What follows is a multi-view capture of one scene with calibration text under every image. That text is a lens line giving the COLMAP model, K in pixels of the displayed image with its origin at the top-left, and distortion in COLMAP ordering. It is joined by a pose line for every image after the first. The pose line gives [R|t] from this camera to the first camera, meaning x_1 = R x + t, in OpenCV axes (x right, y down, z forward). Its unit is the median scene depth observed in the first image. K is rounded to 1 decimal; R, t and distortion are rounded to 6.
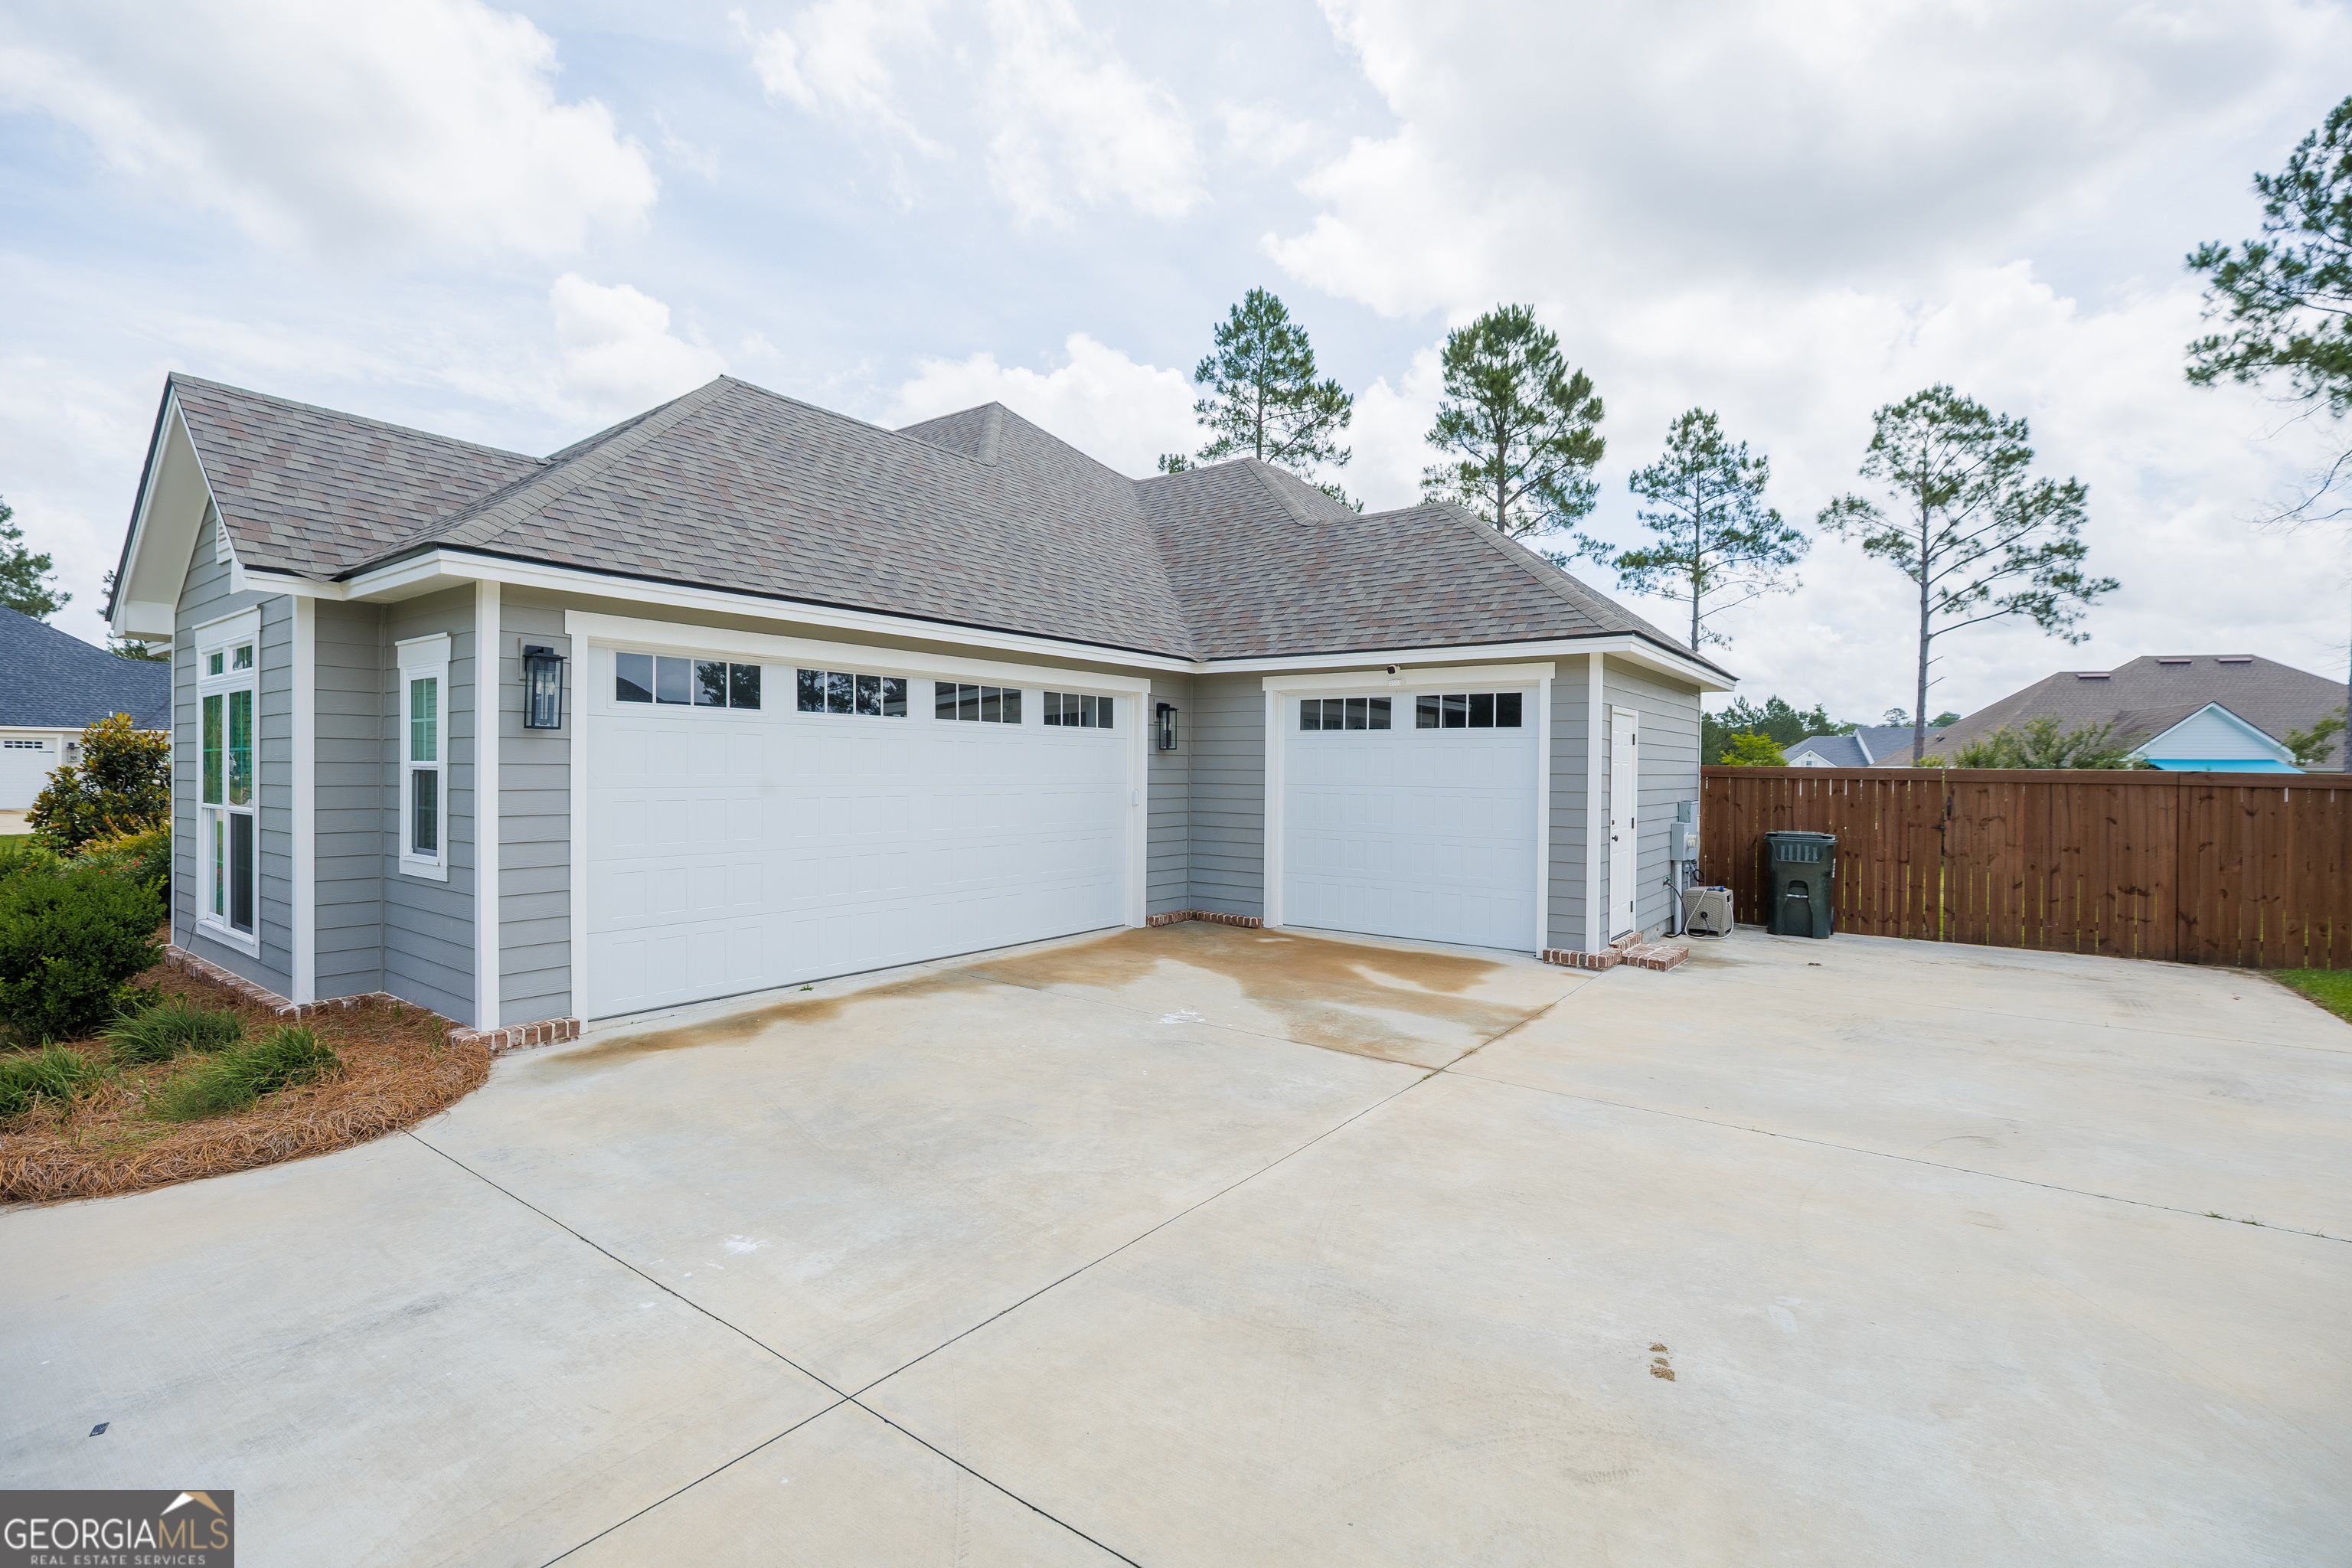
lens RADIAL K [[1082.9, 0, 1182.5], [0, 1082.9, 786.4], [0, 0, 1]] dist [-0.001917, -0.000191]
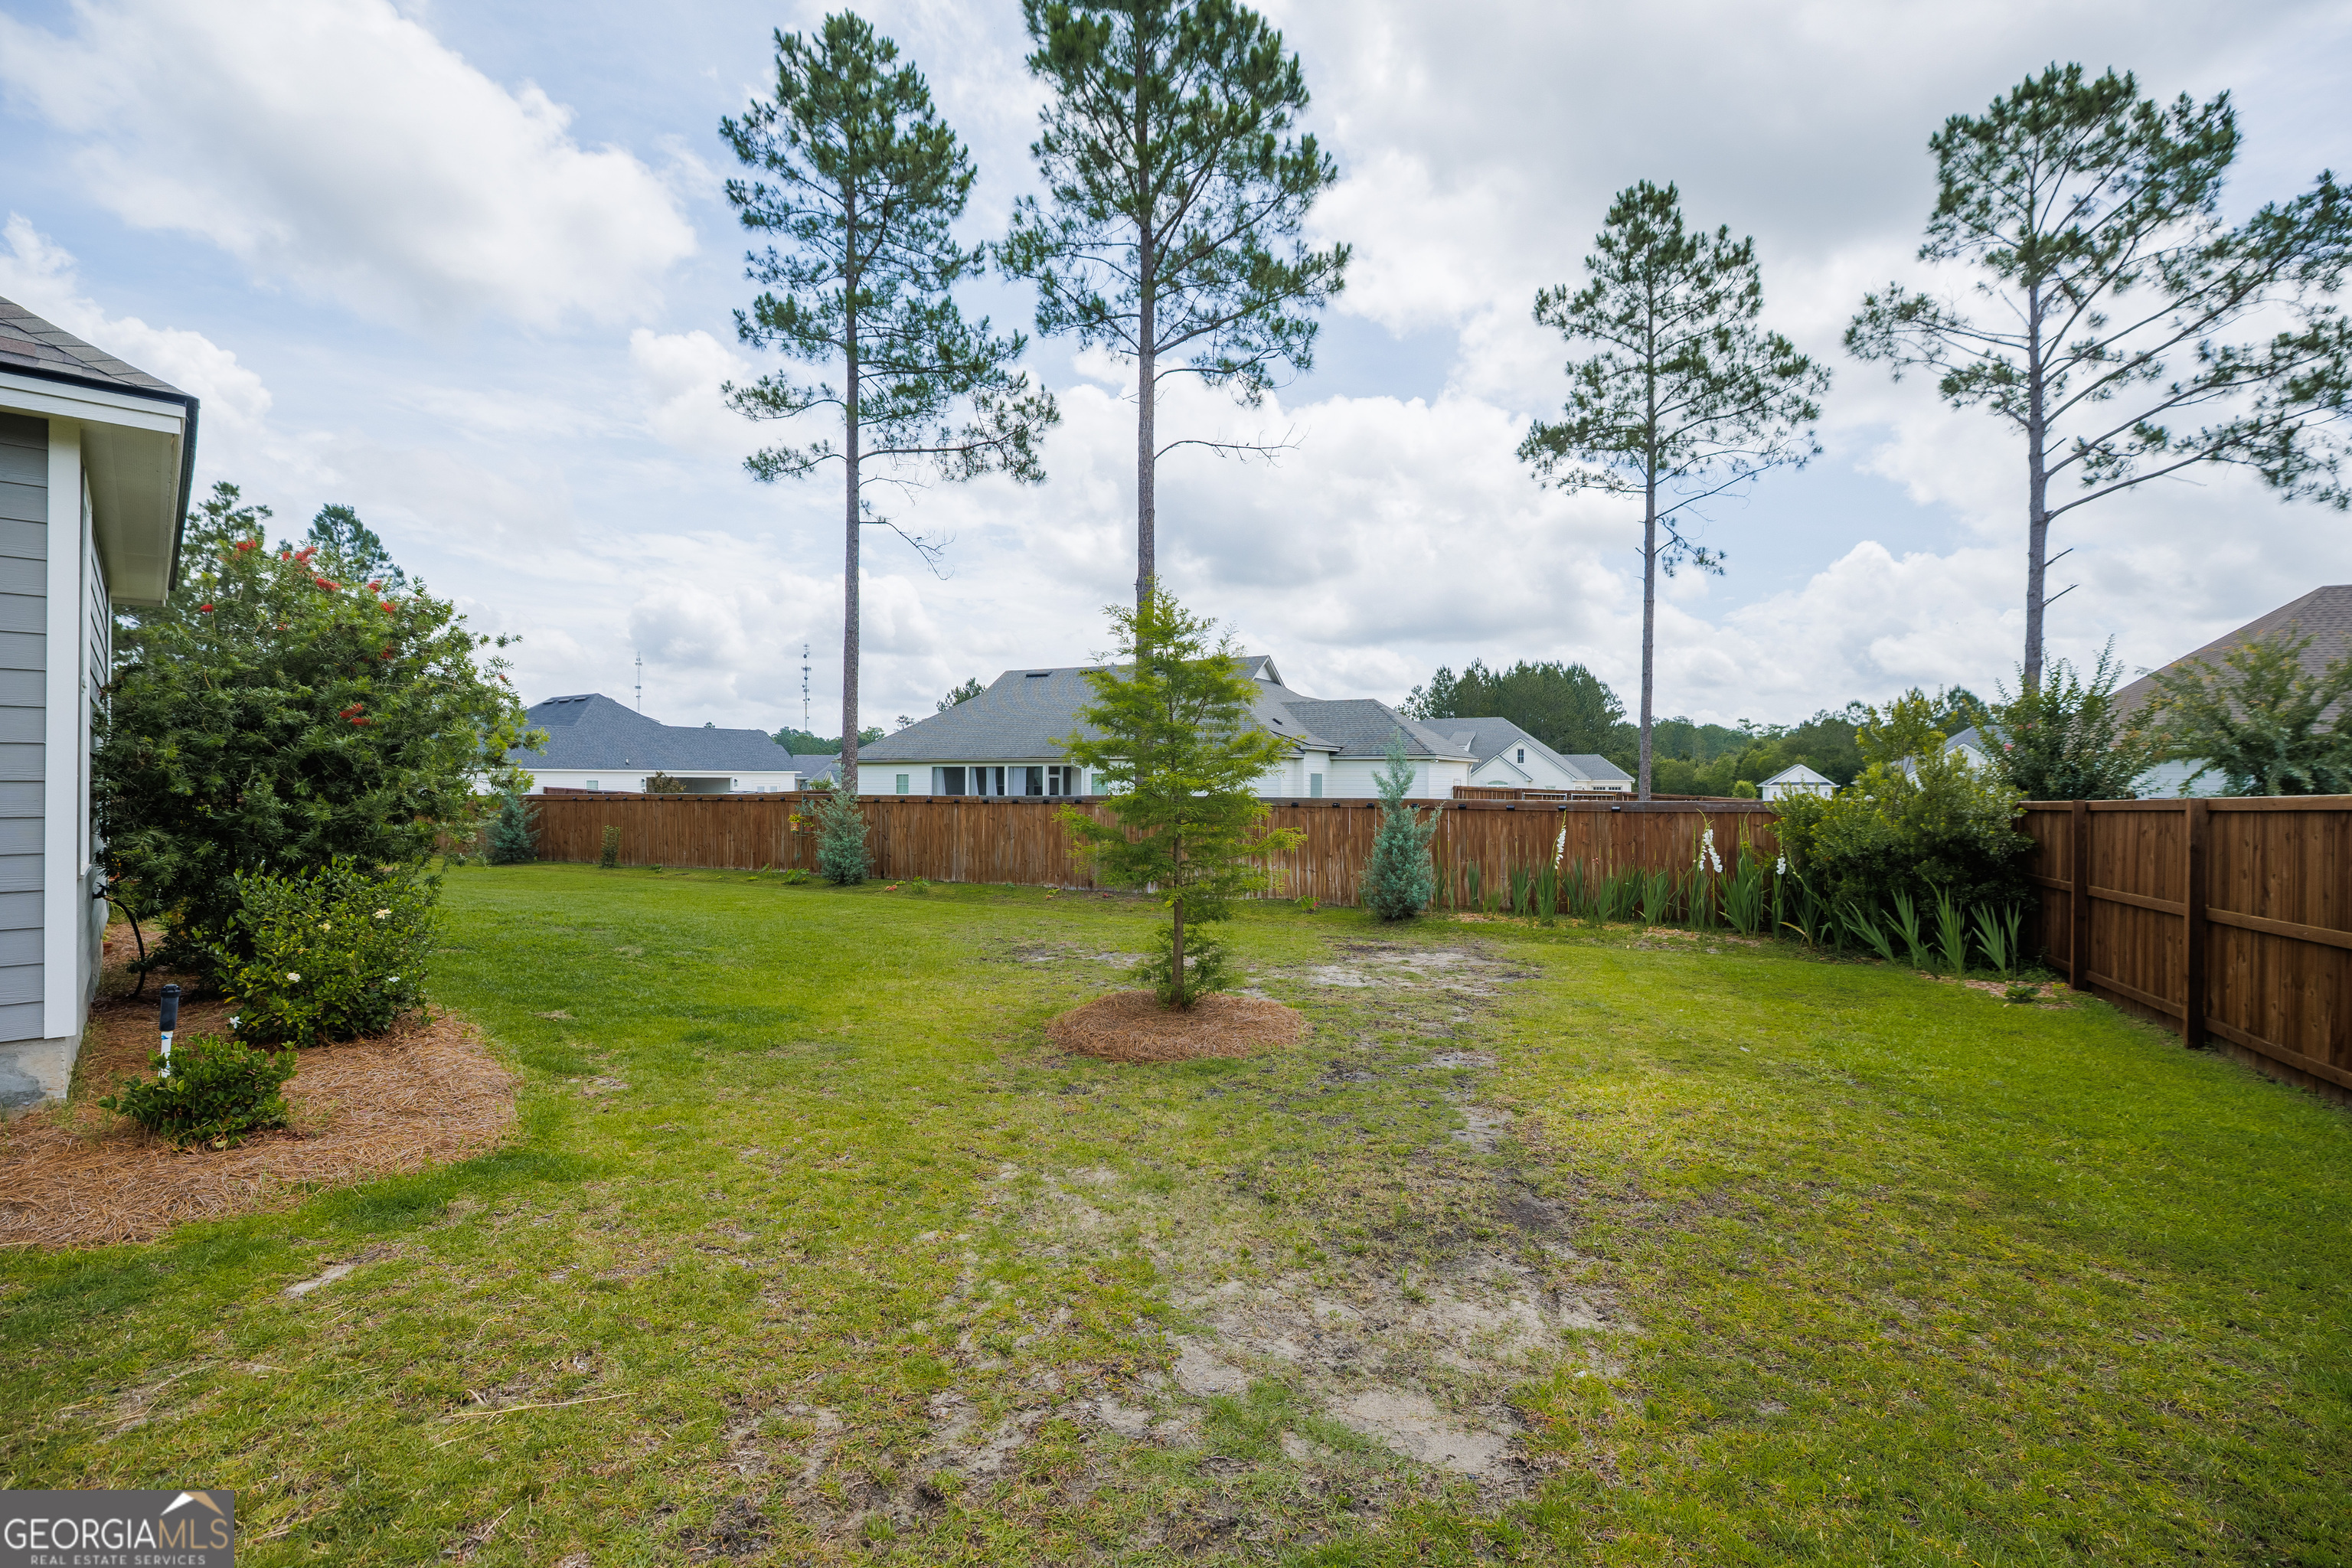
lens RADIAL K [[1105.7, 0, 1176.0], [0, 1105.7, 784.0], [0, 0, 1]] dist [-0.016810, 0.012871]
pose [[0.989382, -0.012276, -0.144819, 0.321670], [0.009487, 0.999756, -0.019931, 0.007876], [0.145028, 0.018345, 0.989257, 0.368614]]
